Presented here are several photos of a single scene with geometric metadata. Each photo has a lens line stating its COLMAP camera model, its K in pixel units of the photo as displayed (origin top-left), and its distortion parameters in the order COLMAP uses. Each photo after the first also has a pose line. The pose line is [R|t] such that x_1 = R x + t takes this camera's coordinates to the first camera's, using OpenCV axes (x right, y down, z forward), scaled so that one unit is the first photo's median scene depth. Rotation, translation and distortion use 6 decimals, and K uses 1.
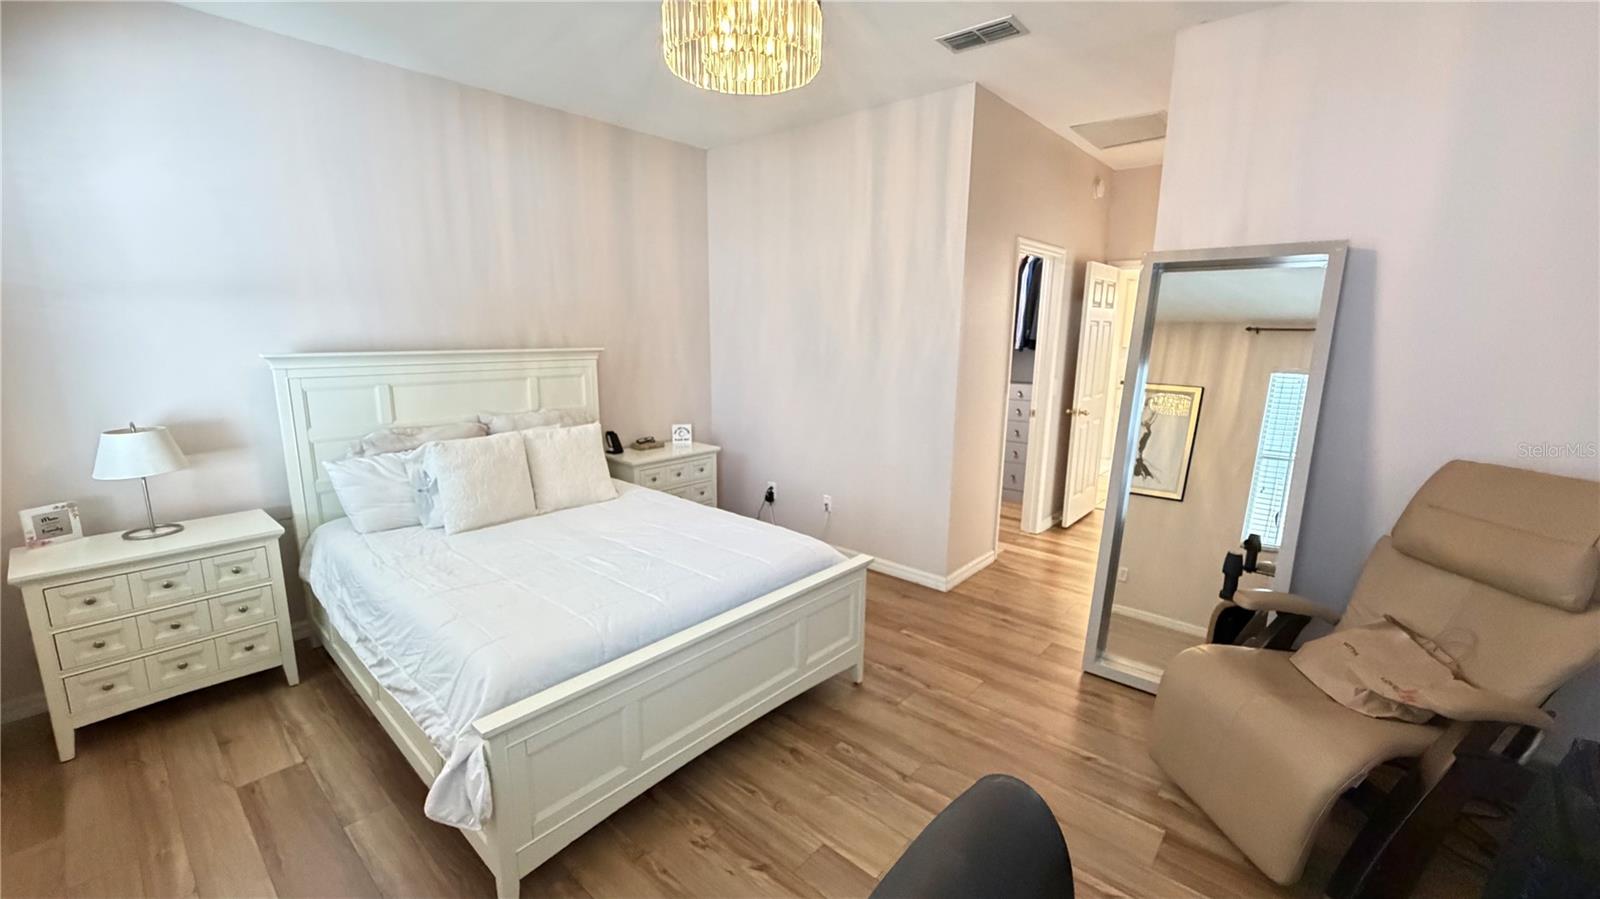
lens RADIAL K [[636.9, 0, 798.0], [0, 636.9, 449.4], [0, 0, 1]] dist [0.001709, -0.000785]
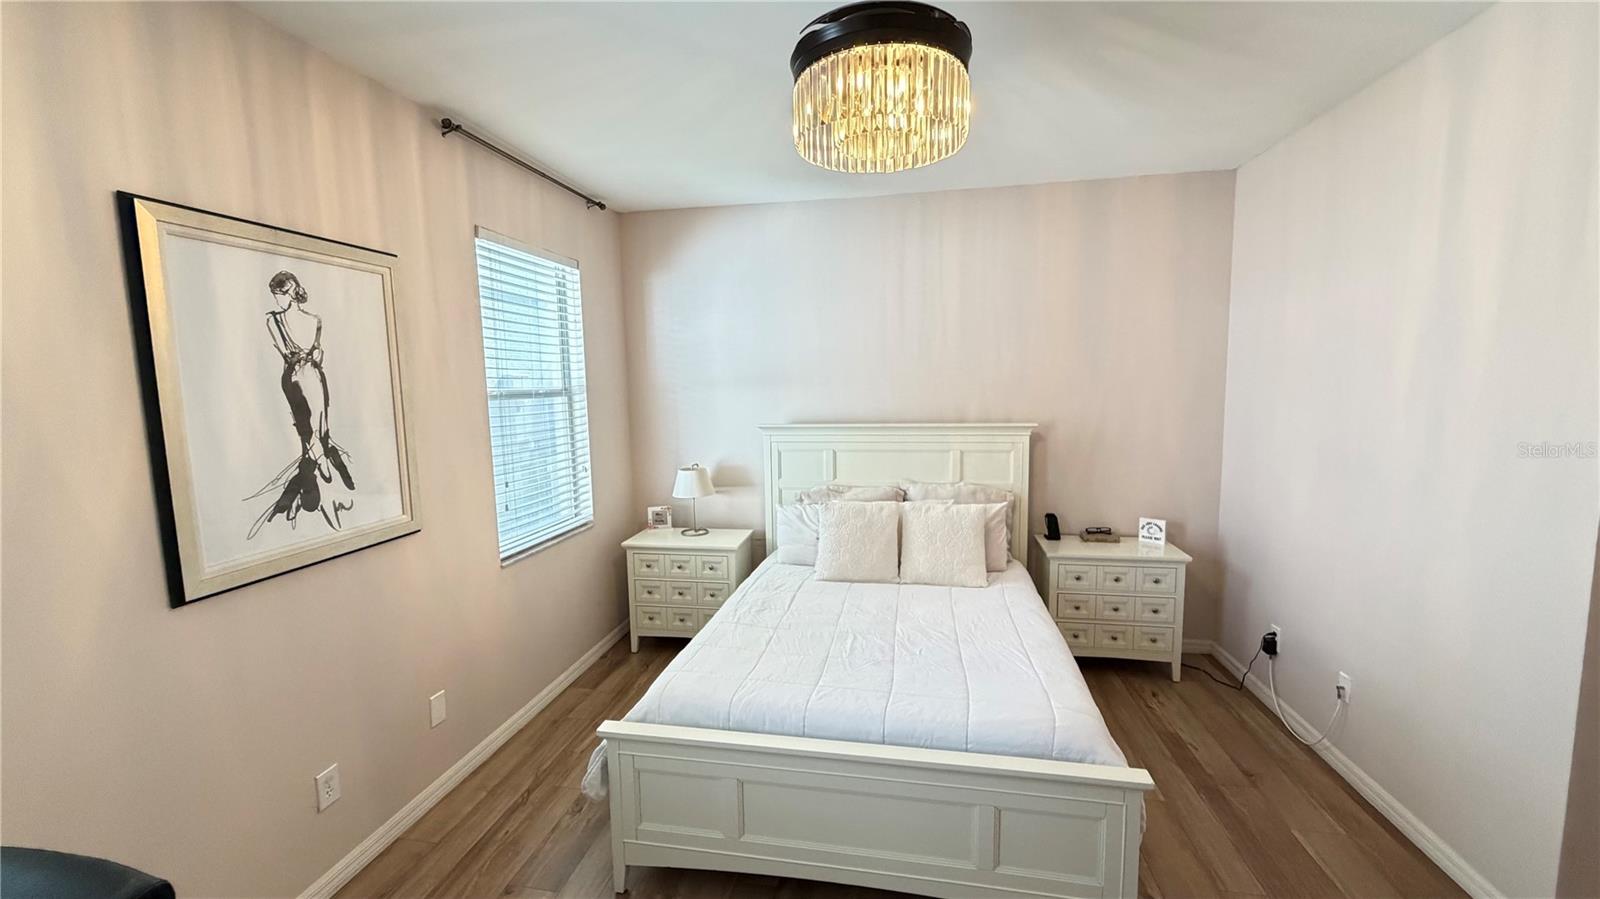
lens RADIAL K [[636.9, 0, 796.9], [0, 636.9, 454.7], [0, 0, 1]] dist [0.001709, -0.000785]
pose [[0.511878, 0.079957, -0.855329, 0.392779], [-0.140671, 0.990021, 0.008362, -0.093364], [0.847462, 0.116040, 0.518018, 0.293453]]
